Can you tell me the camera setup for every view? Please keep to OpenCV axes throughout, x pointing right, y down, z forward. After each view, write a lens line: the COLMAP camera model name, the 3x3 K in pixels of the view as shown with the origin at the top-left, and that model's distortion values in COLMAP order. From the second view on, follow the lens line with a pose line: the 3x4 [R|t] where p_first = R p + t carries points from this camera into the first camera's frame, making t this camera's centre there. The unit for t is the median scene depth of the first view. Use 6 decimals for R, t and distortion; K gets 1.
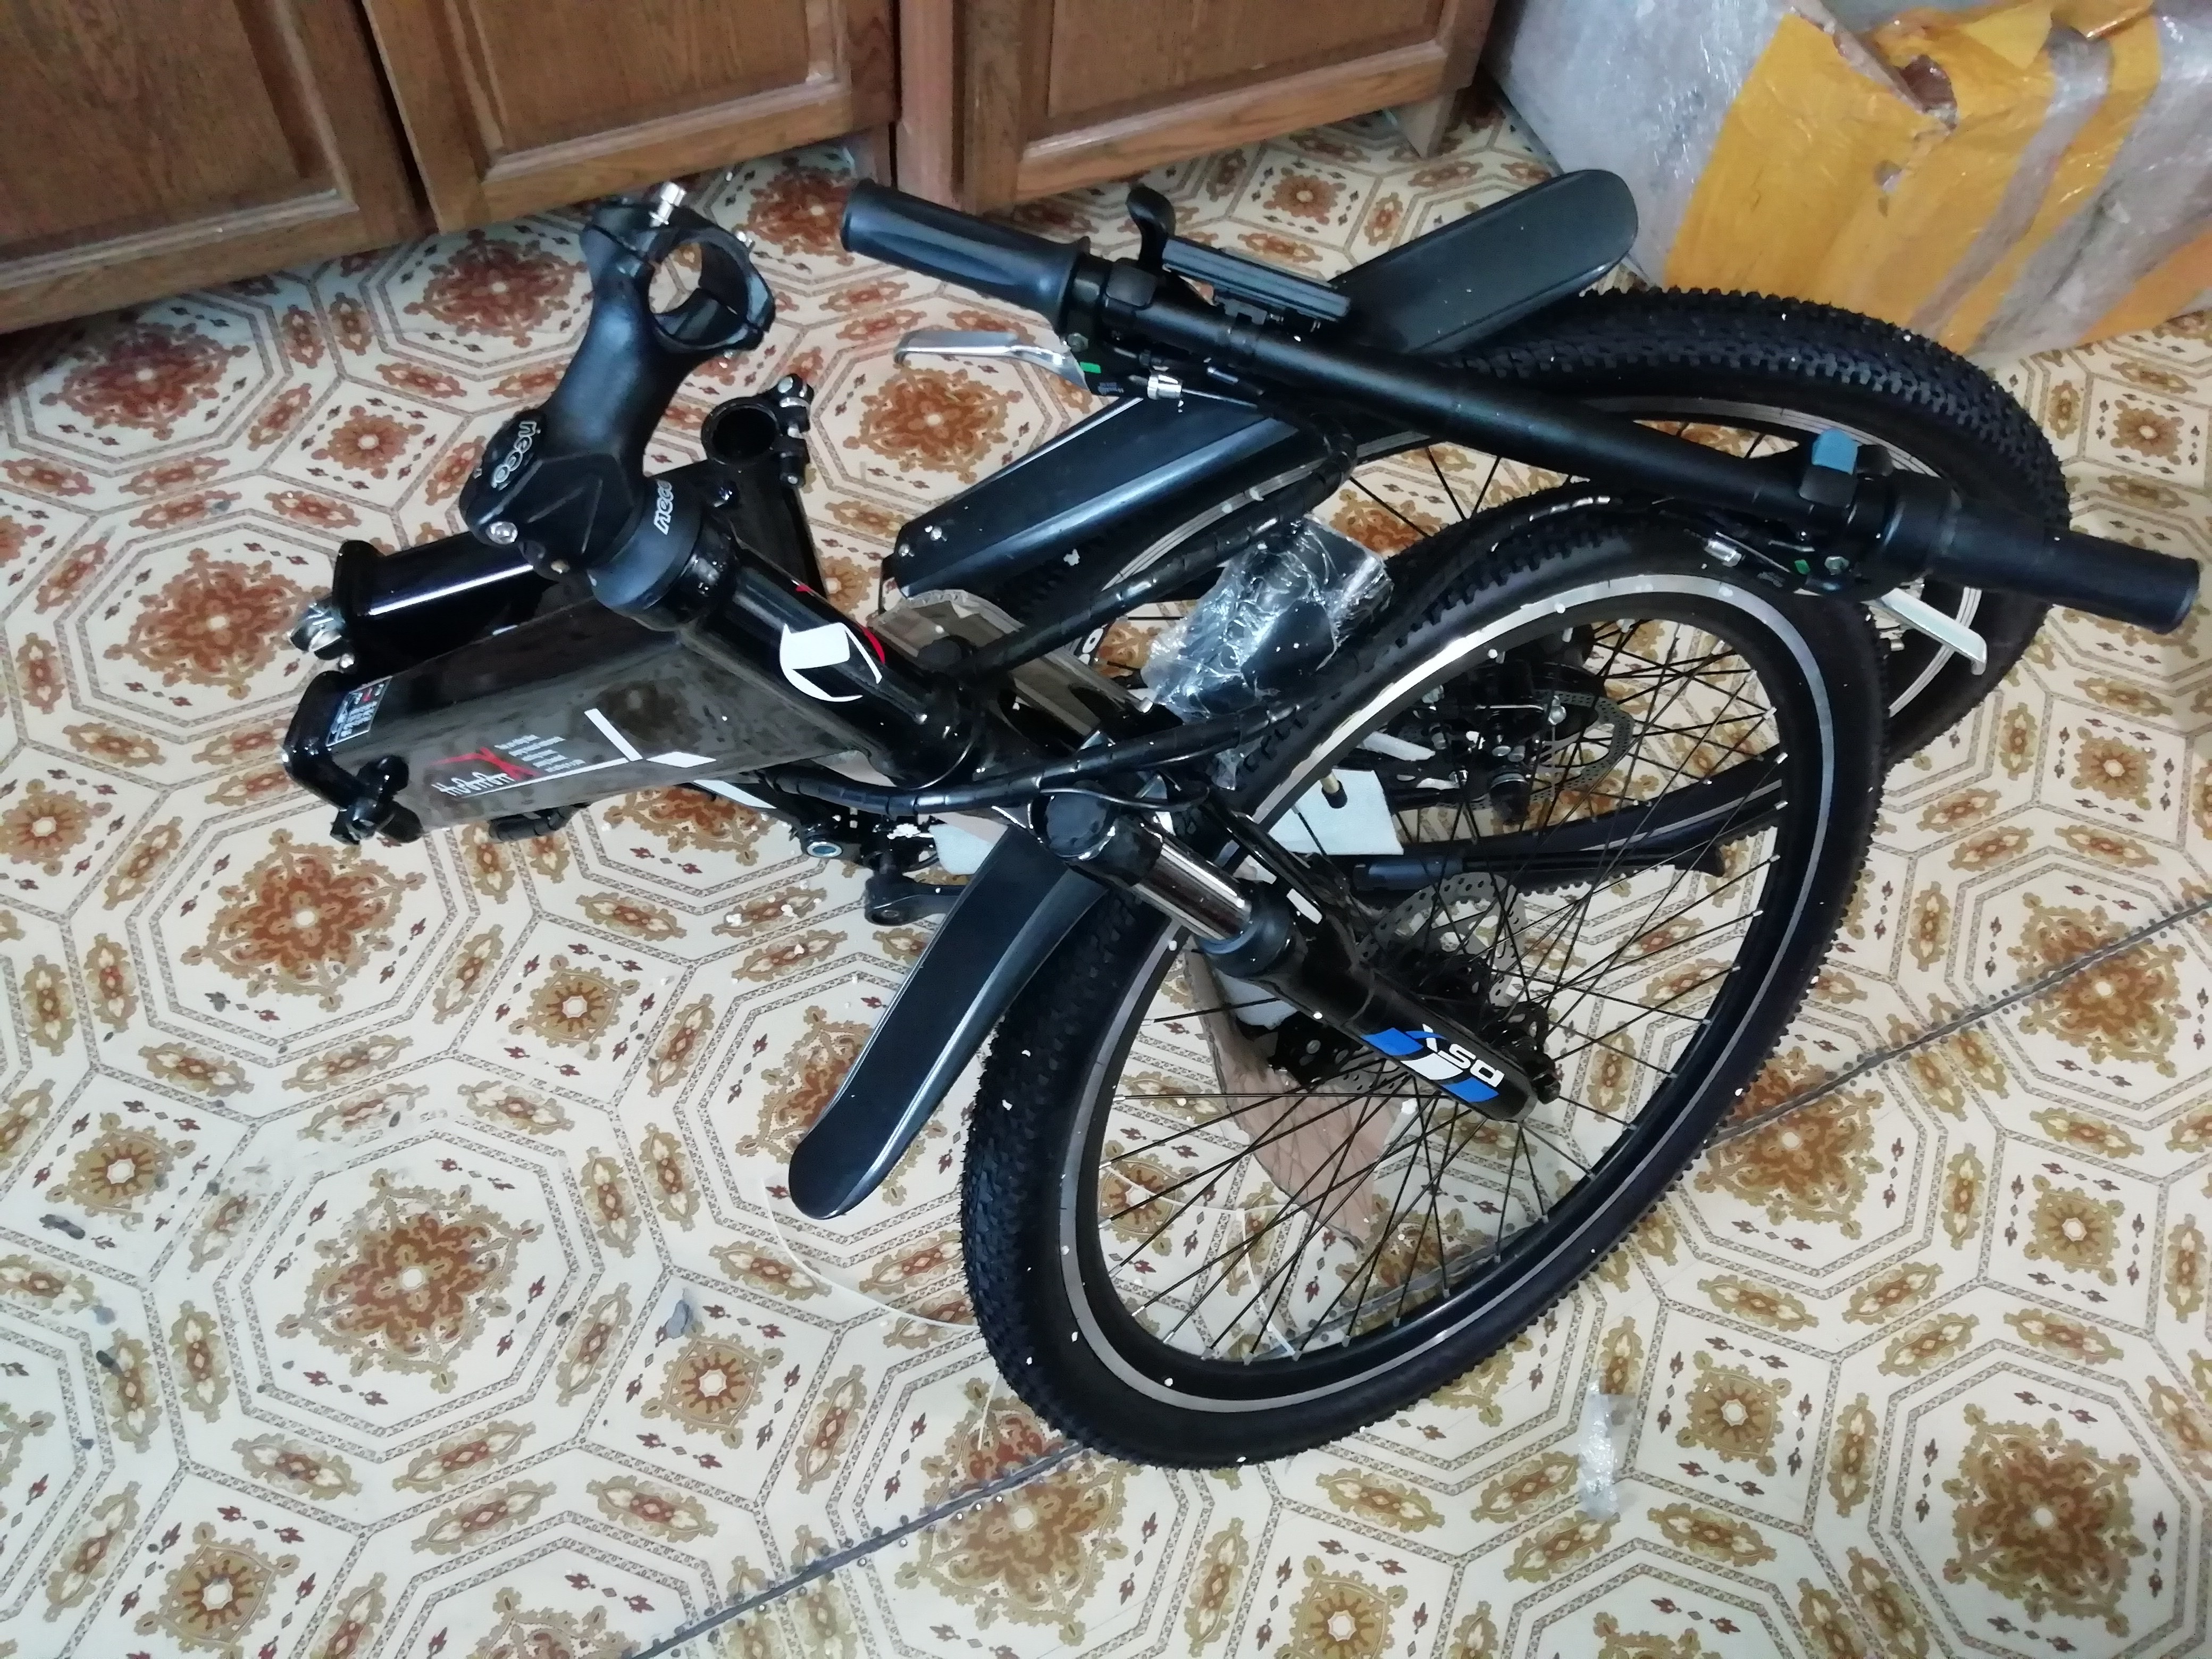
lens RADIAL K [[1672.9, 0, 1106.0], [0, 1672.9, 829.5], [0, 0, 1]] dist [-0.028419, 0.000417]
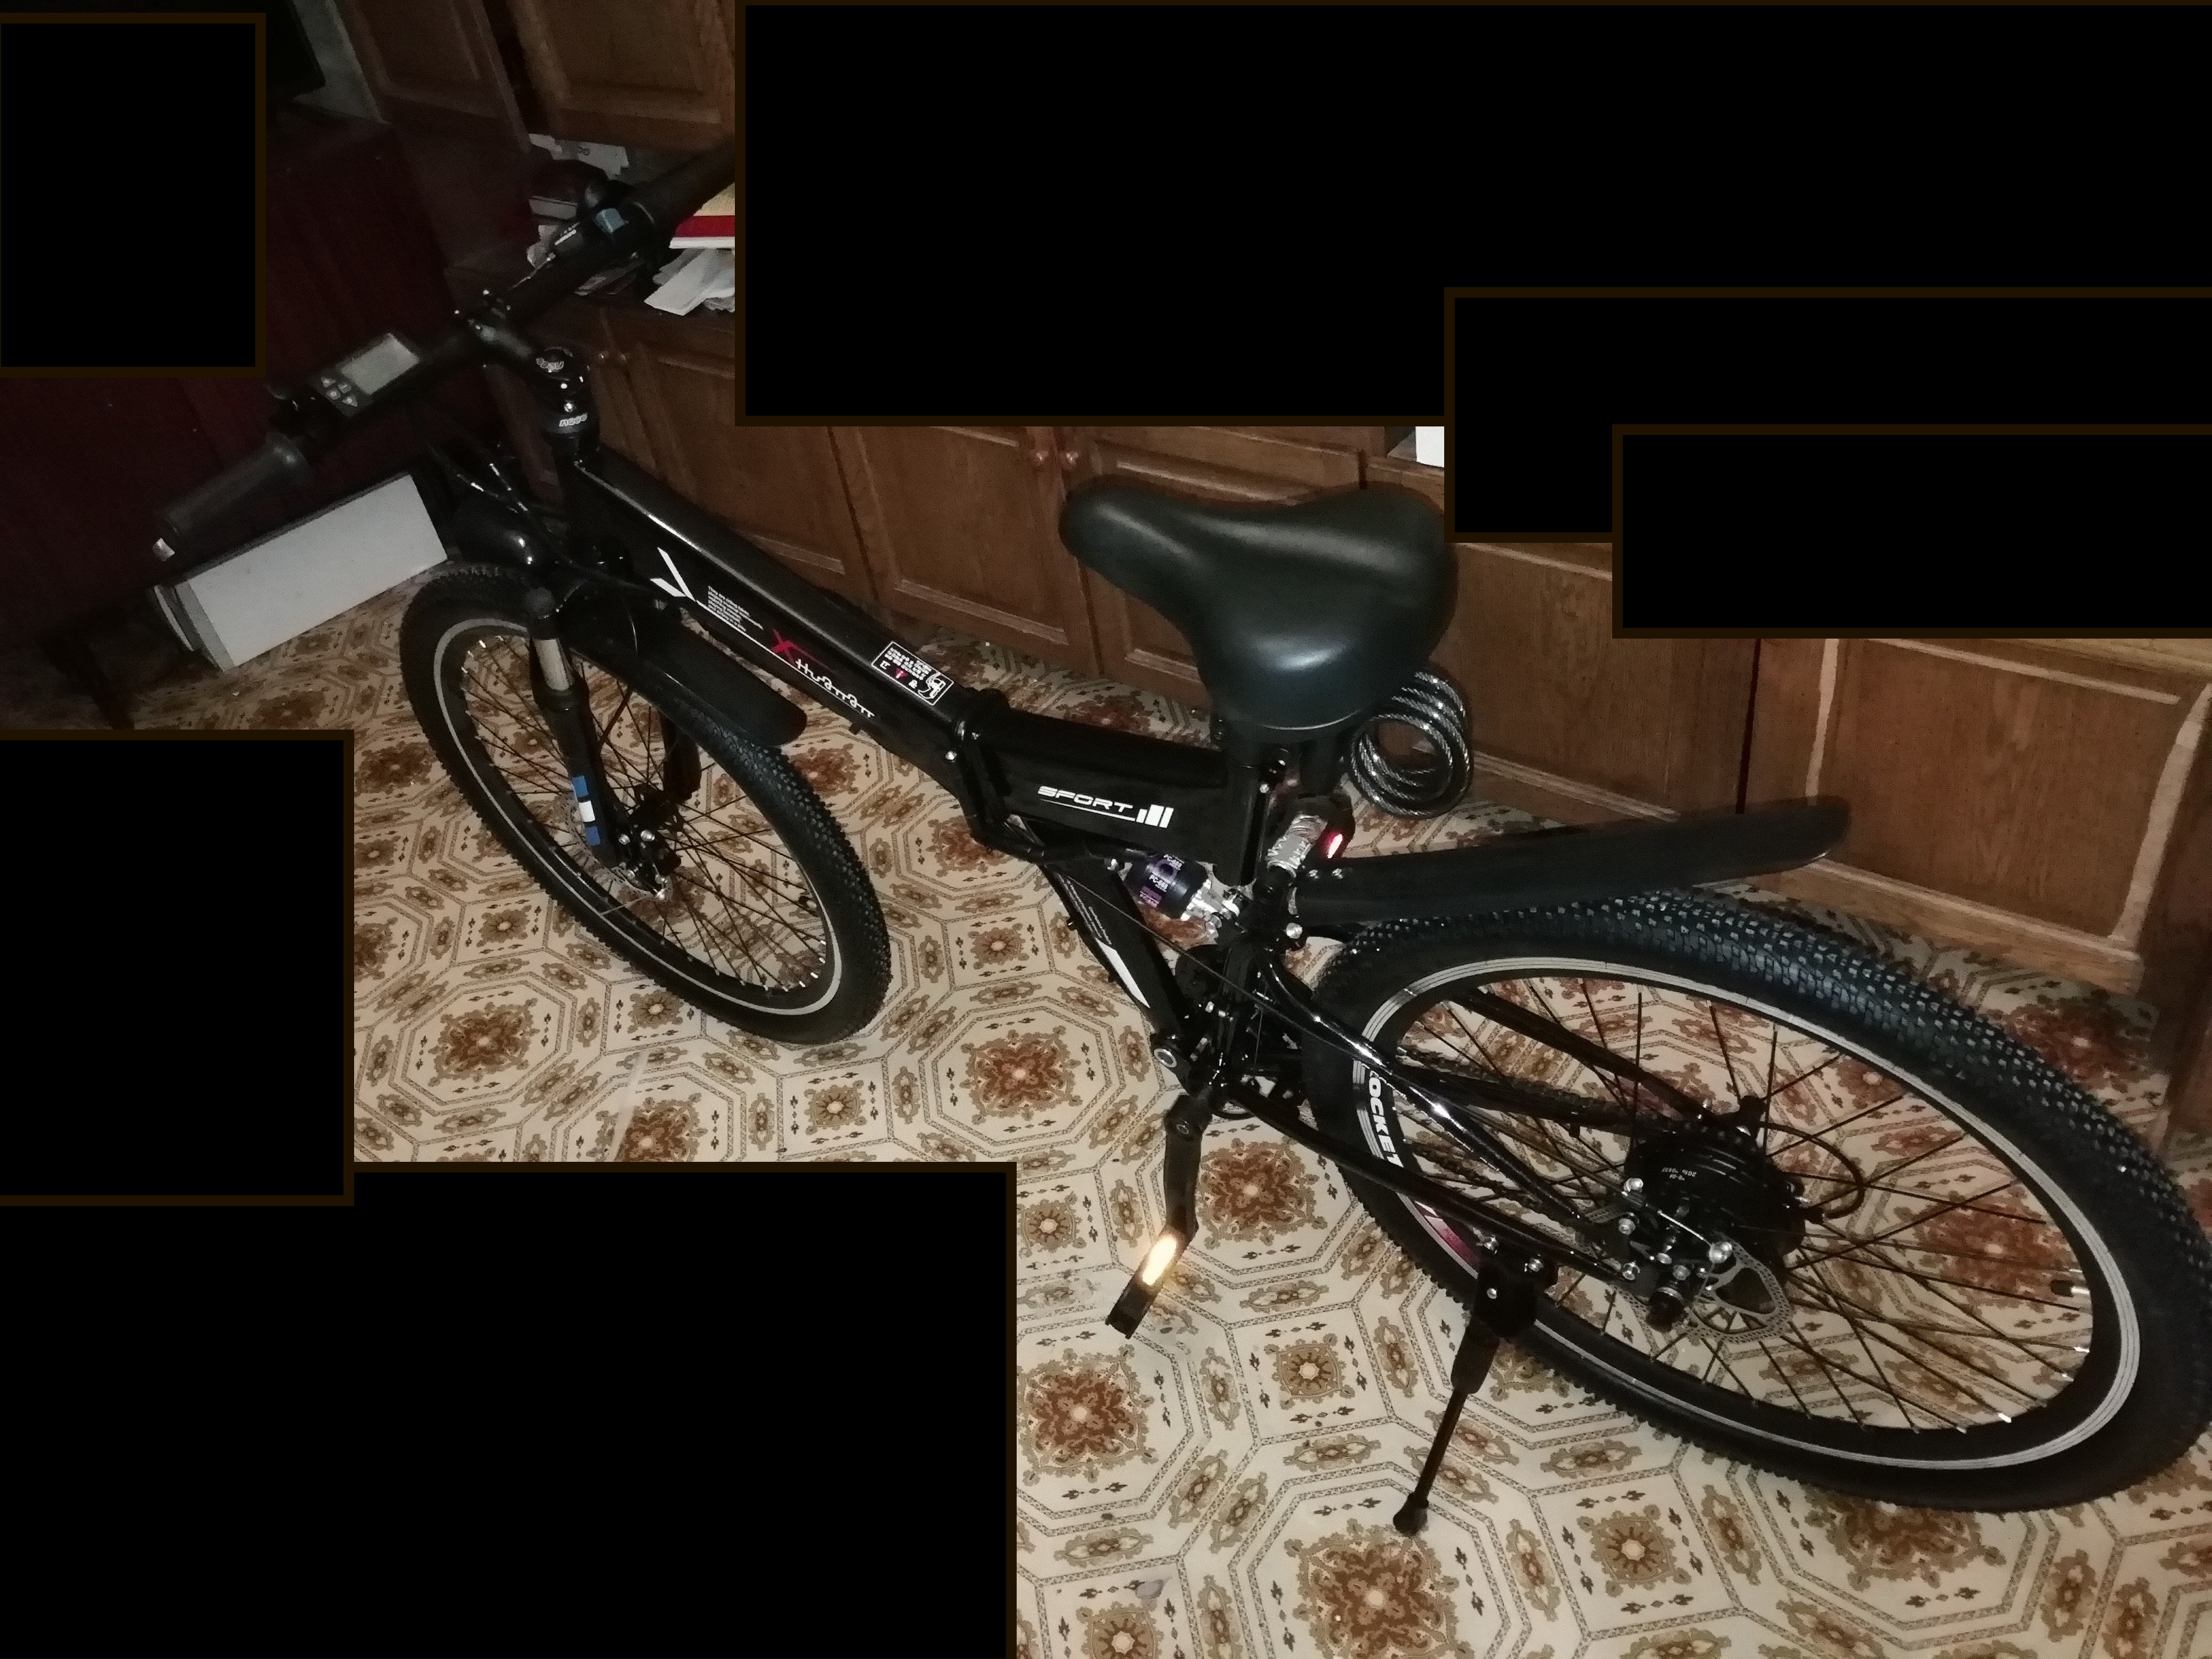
lens RADIAL K [[1672.9, 0, 1106.0], [0, 1672.9, 829.5], [0, 0, 1]] dist [-0.028419, 0.000417]
pose [[0.433328, 0.433331, -0.790222, 0.447175], [-0.677503, 0.734847, 0.031449, -0.134185], [0.594320, 0.521750, 0.612013, -0.072814]]
